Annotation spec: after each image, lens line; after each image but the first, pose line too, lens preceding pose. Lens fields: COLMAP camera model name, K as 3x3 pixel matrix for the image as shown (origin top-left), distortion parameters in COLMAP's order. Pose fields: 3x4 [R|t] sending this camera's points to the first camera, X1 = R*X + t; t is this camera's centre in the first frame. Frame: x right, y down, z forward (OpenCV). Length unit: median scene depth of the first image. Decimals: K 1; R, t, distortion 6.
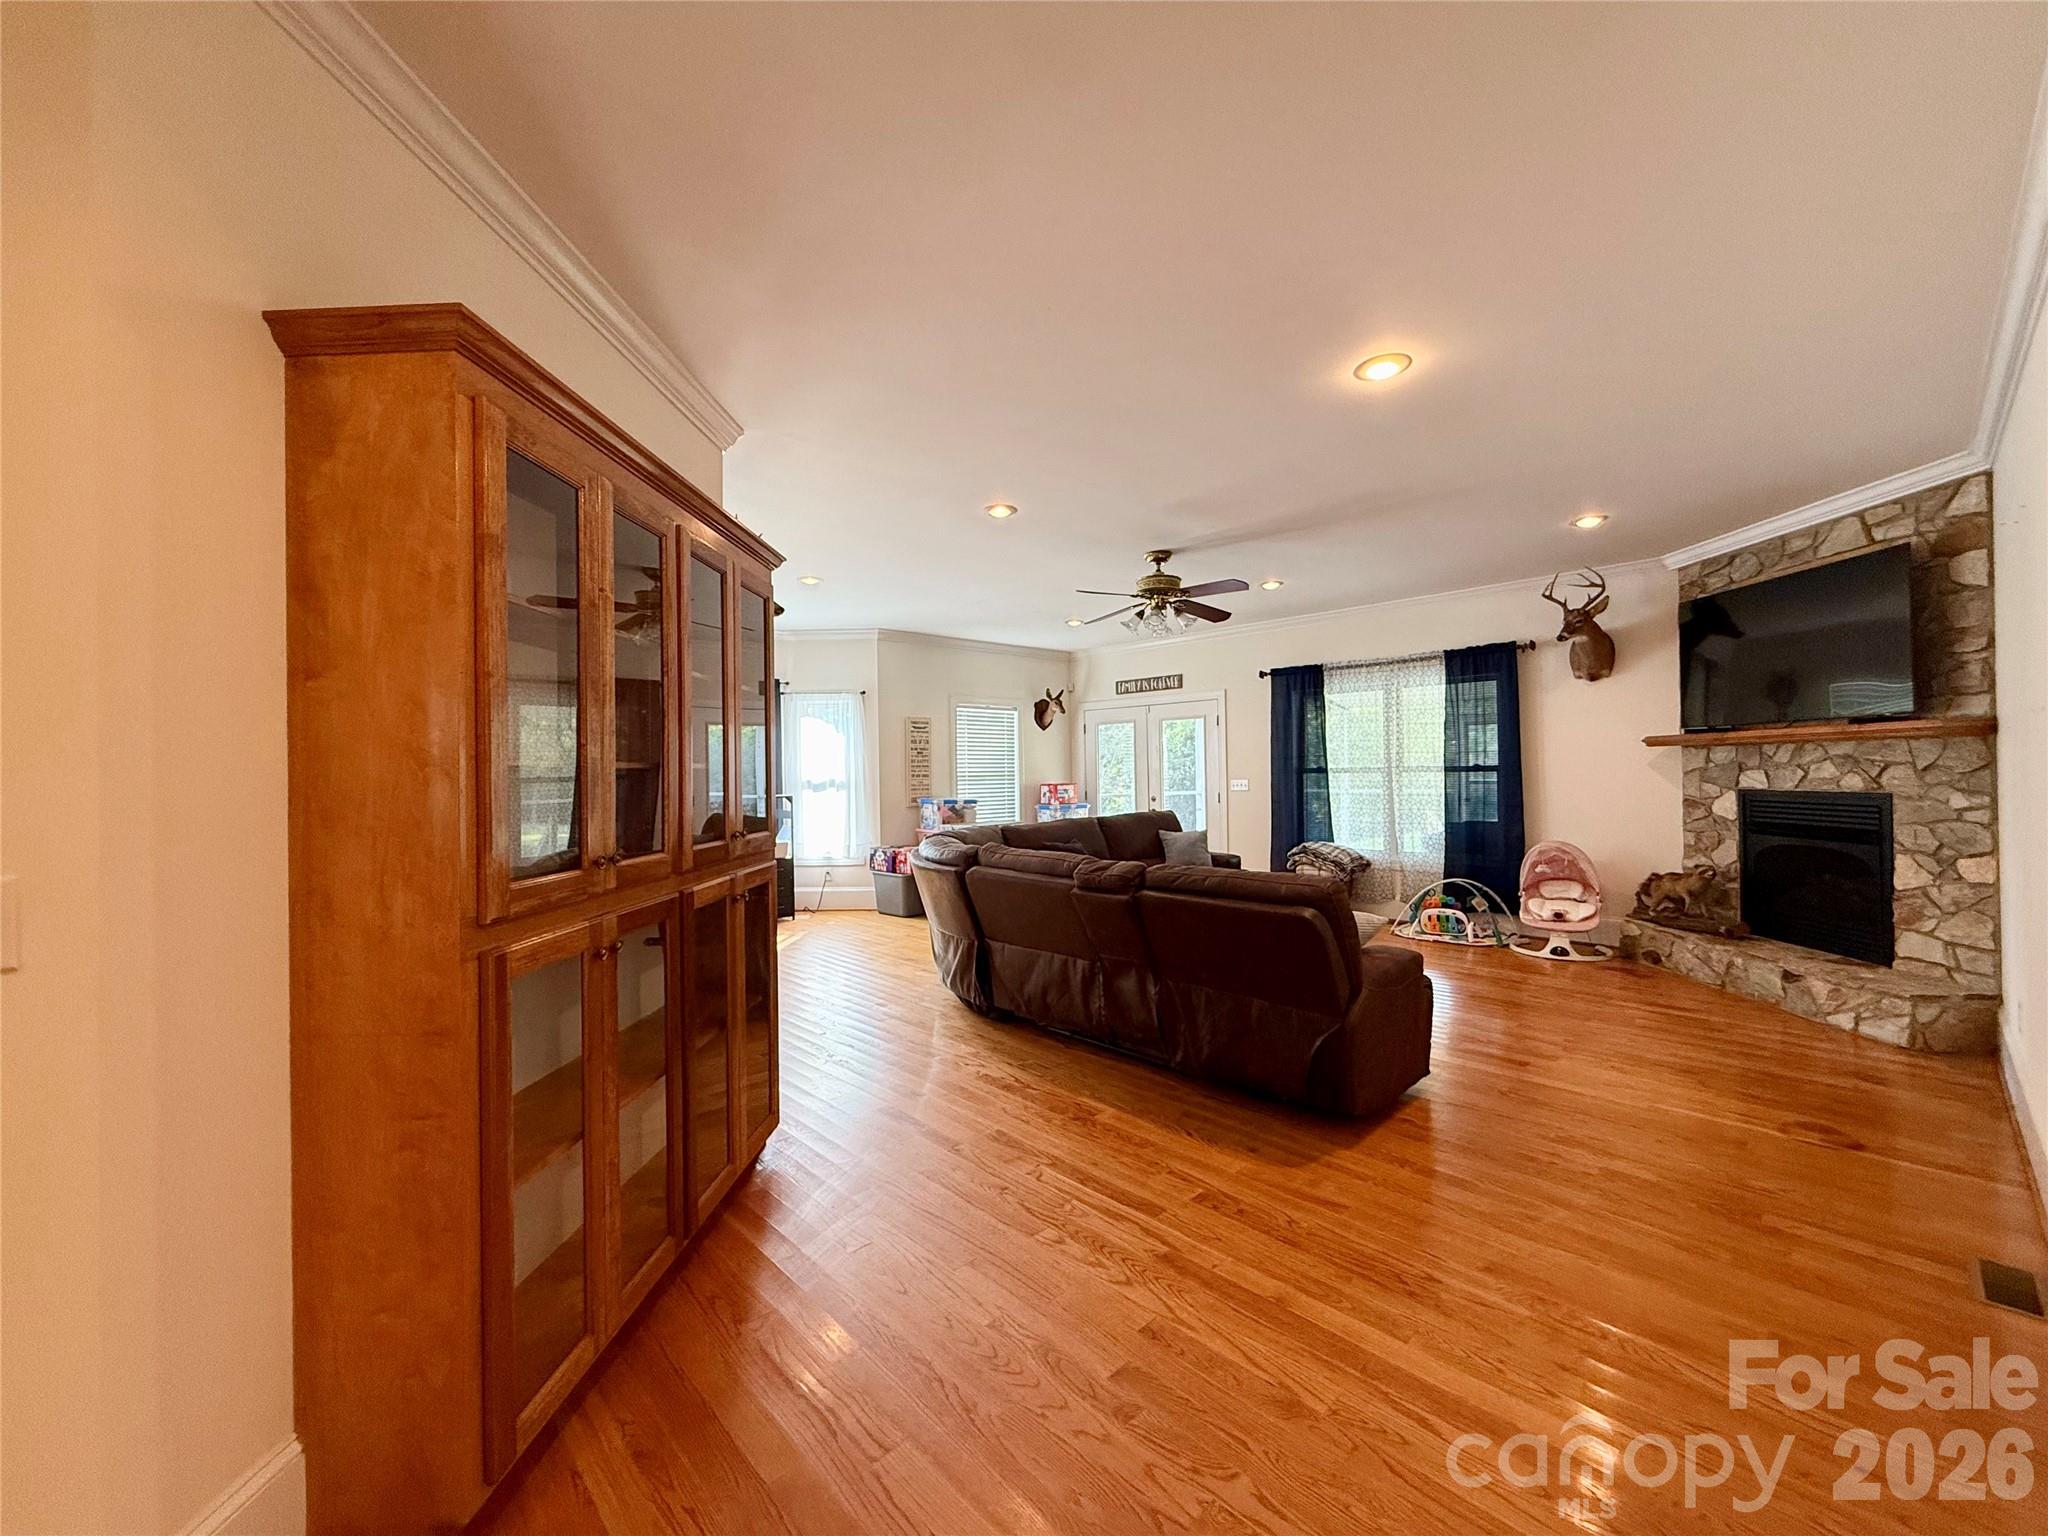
lens RADIAL K [[814.7, 0, 1023.9], [0, 814.7, 767.3], [0, 0, 1]] dist [0.000651, -0.000506]
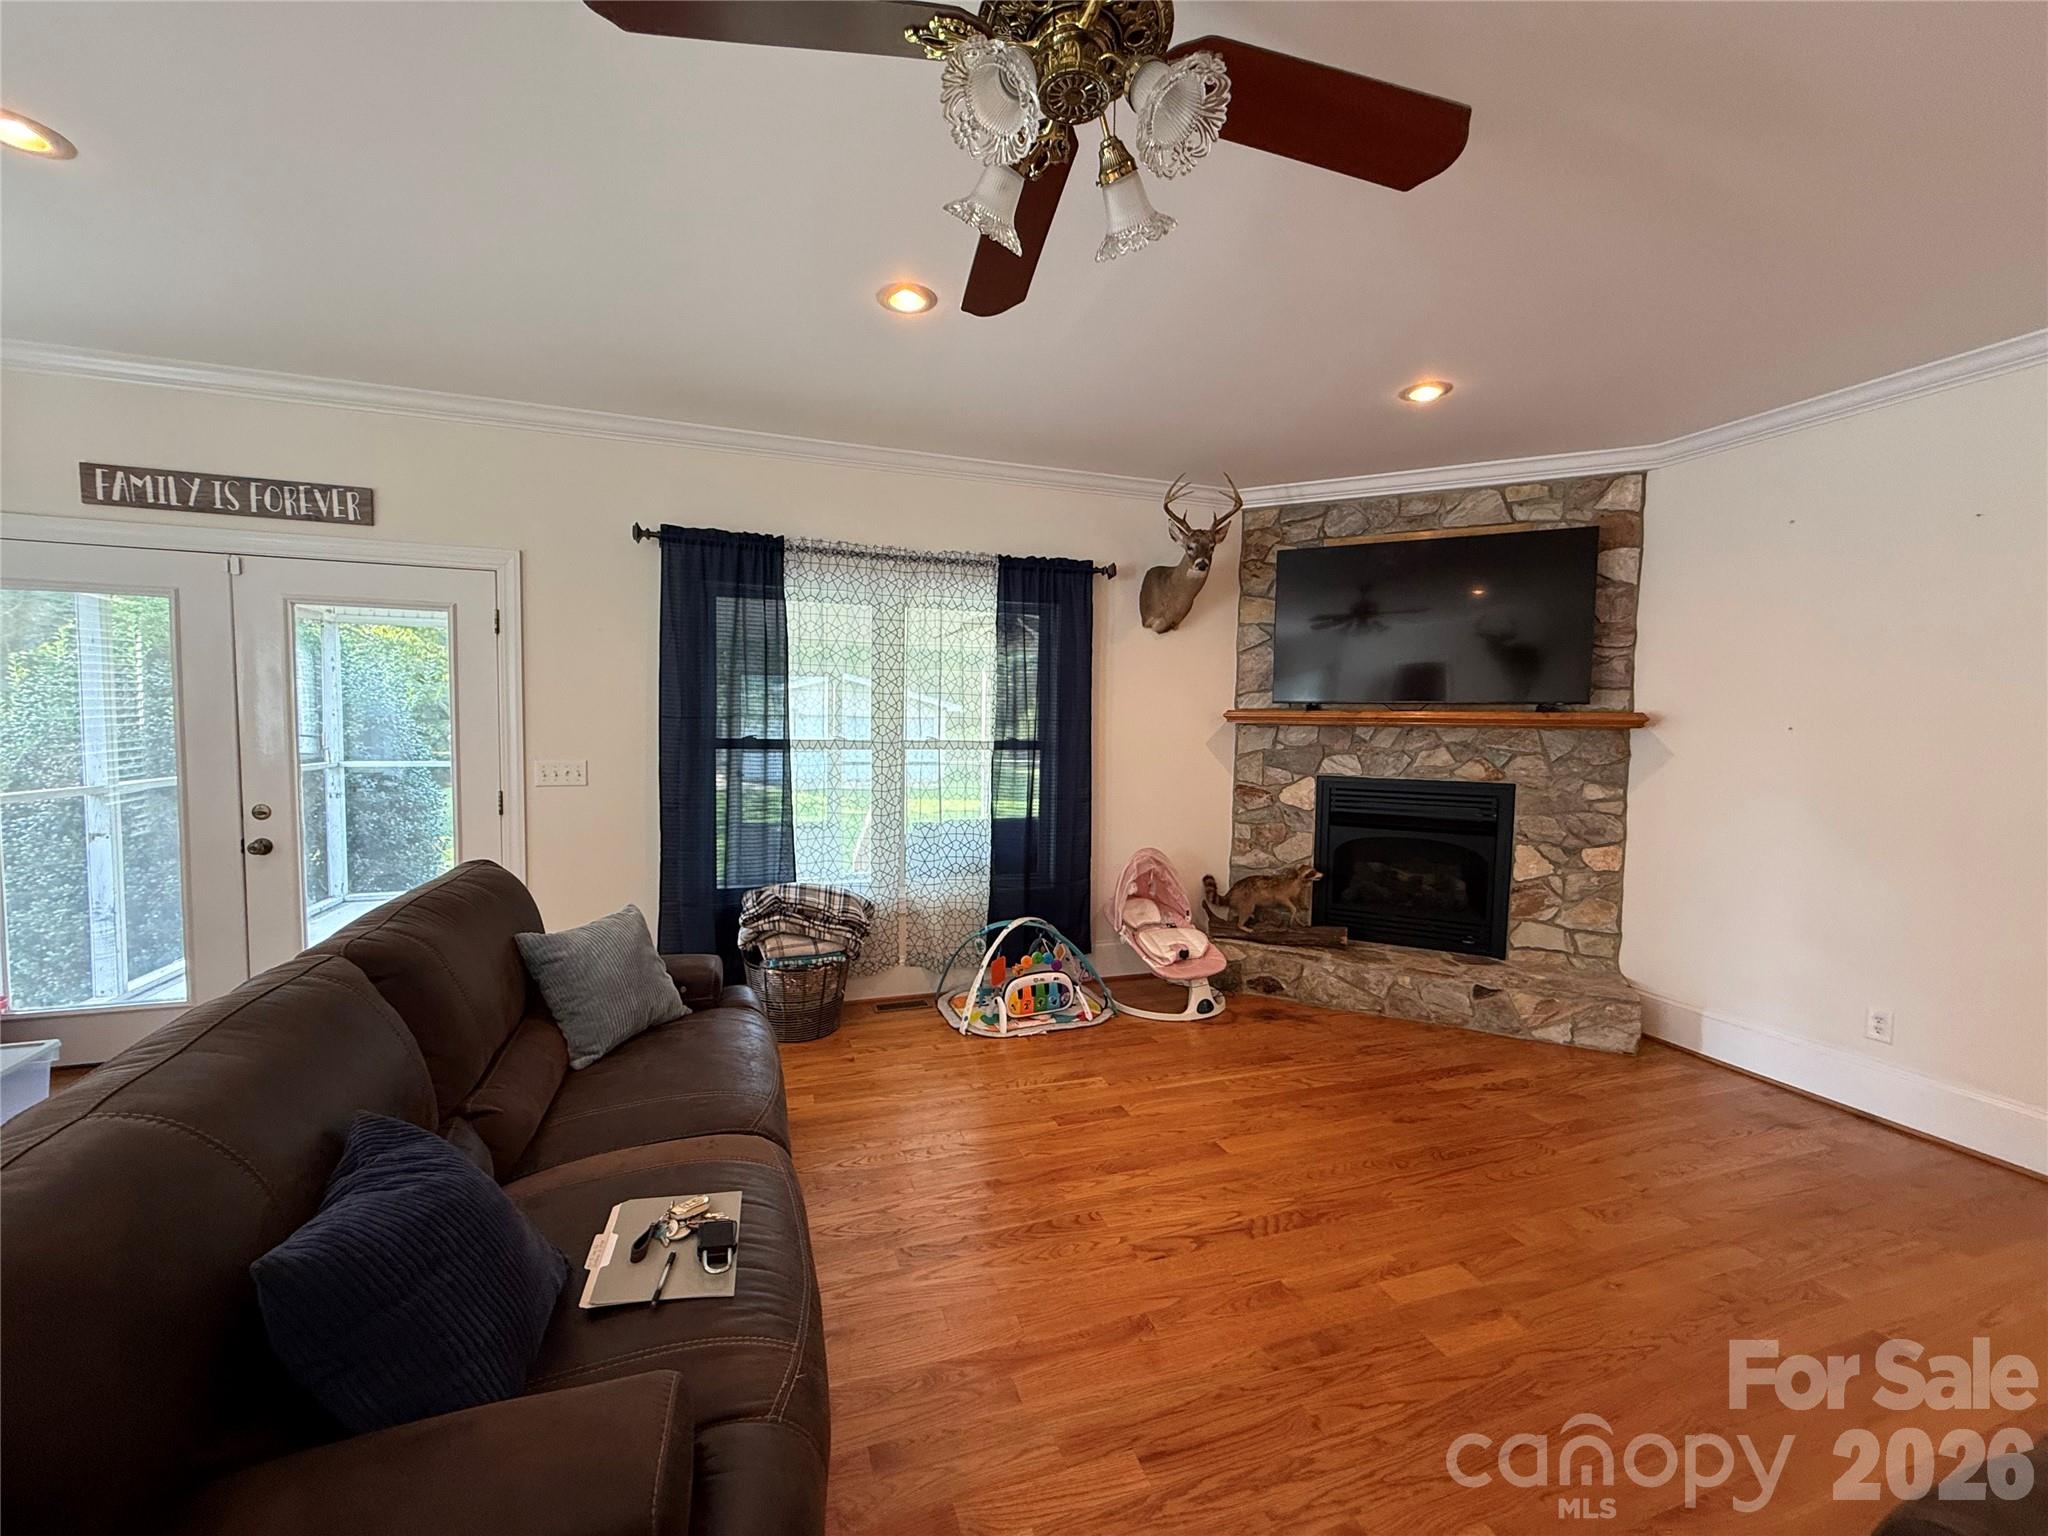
lens RADIAL K [[814.7, 0, 1022.0], [0, 814.7, 768.9], [0, 0, 1]] dist [0.000651, -0.000506]
pose [[0.413132, -0.028722, 0.910218, -0.068364], [-0.026831, 0.998685, 0.043692, -0.011841], [-0.910276, -0.042472, 0.411818, 1.050600]]
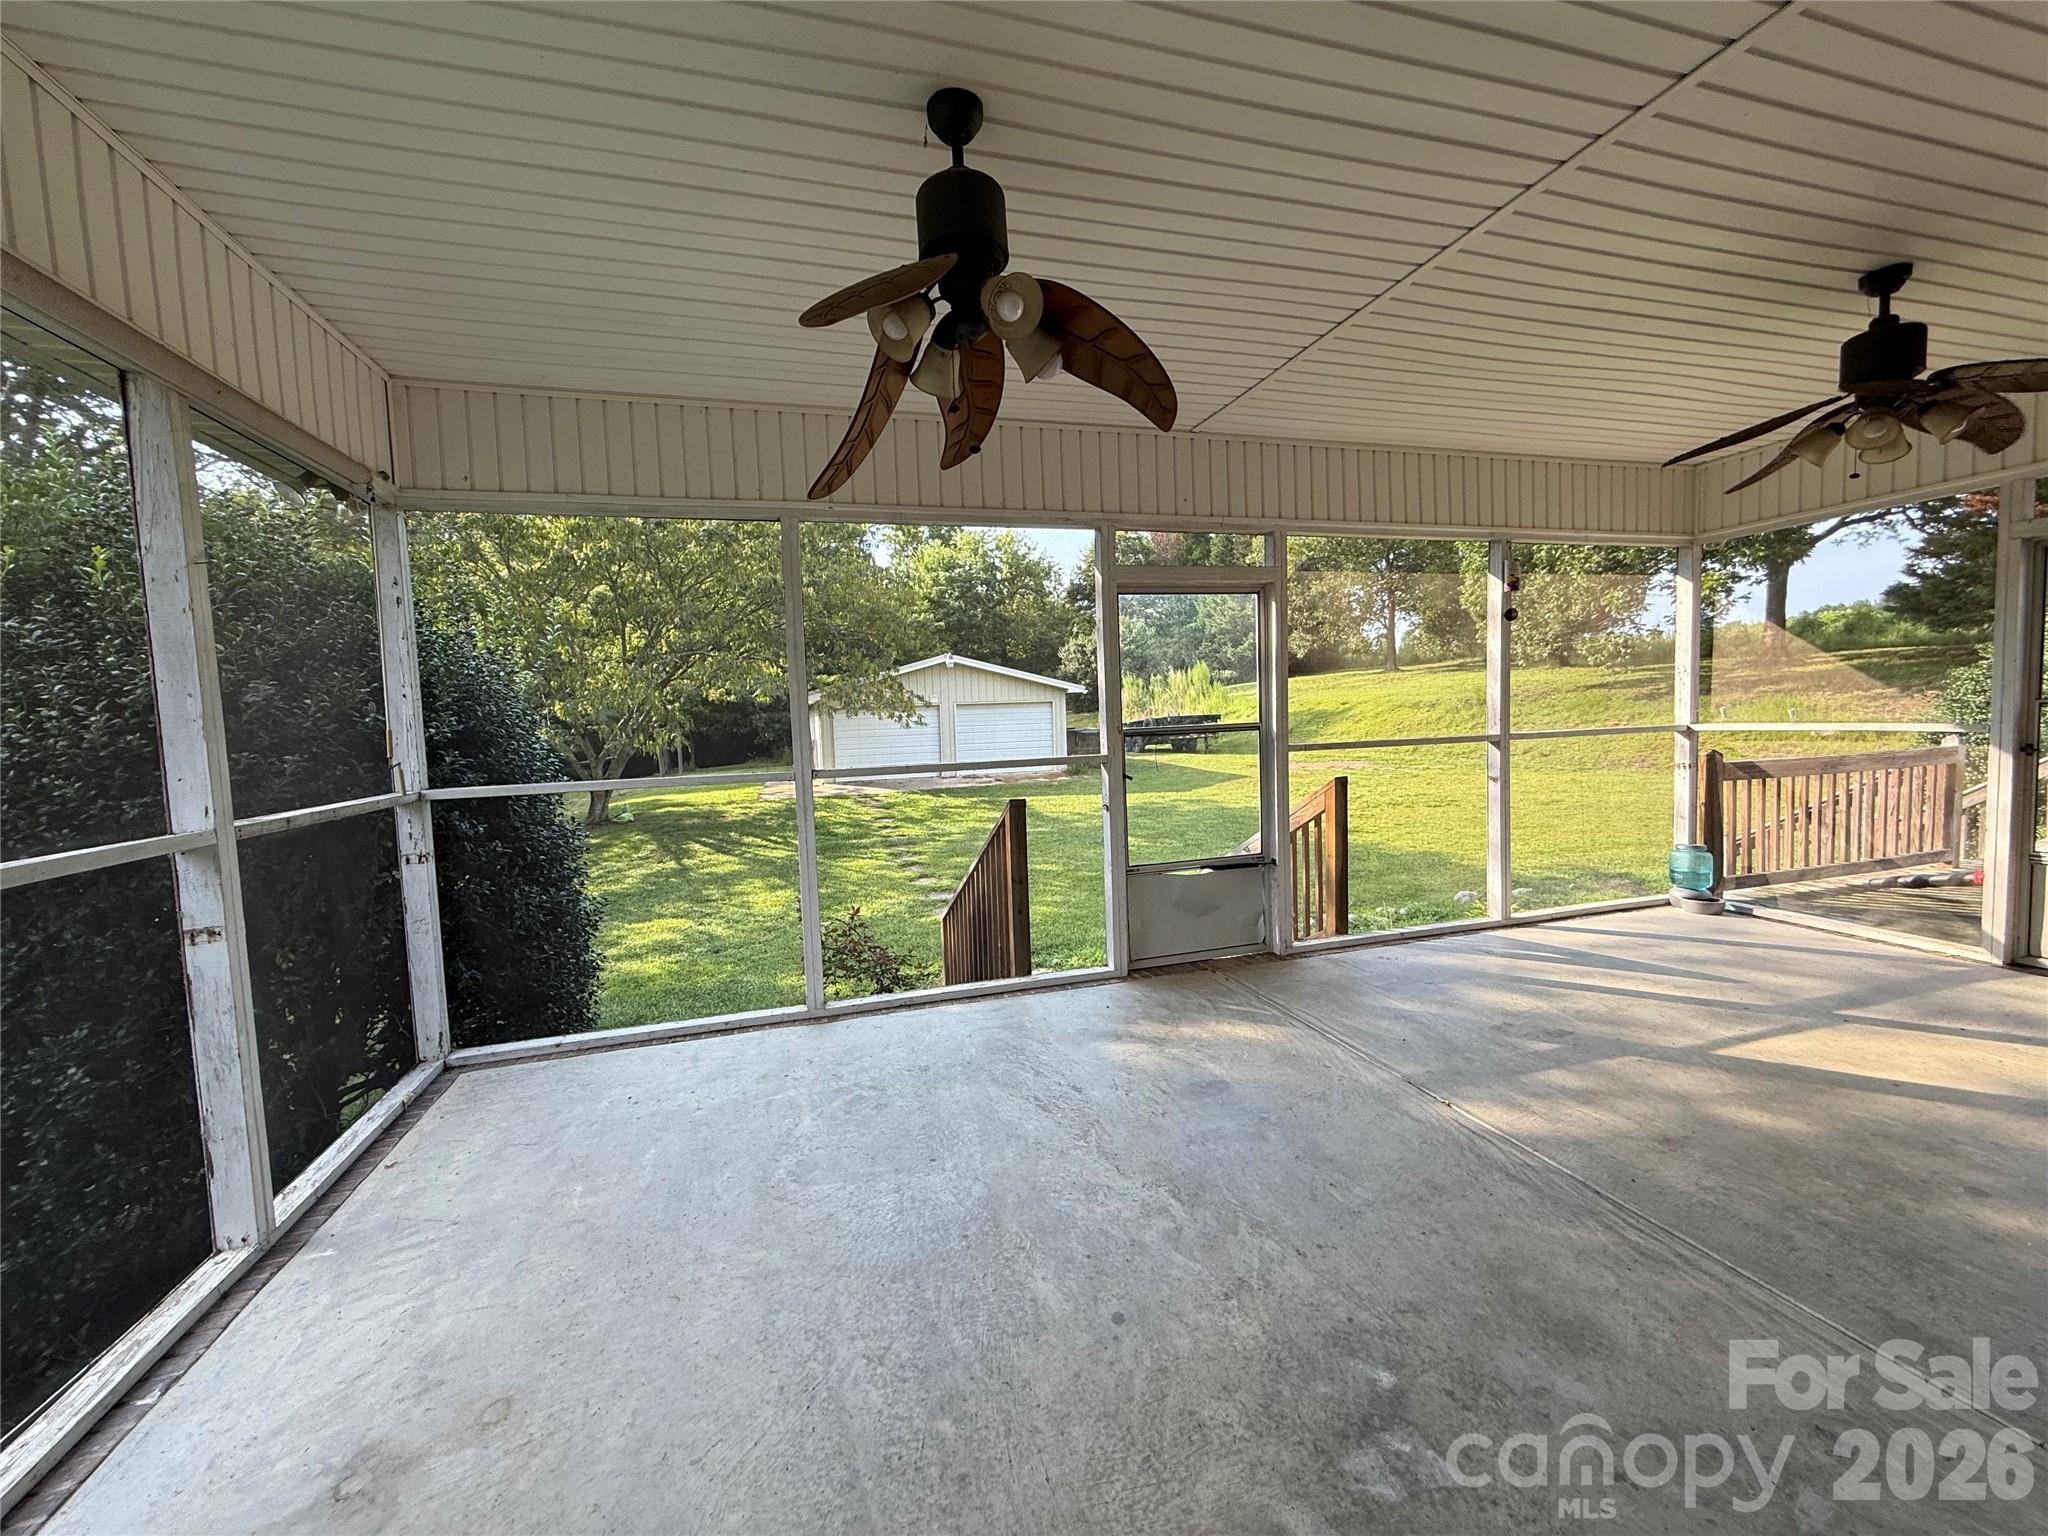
lens RADIAL K [[814.7, 0, 1018.6], [0, 814.7, 765.7], [0, 0, 1]] dist [0.000651, -0.000506]
pose [[0.452524, -0.057362, 0.889905, 0.361566], [0.022777, 0.998347, 0.052769, 0.024474], [-0.891461, -0.003610, 0.453083, 1.984800]]
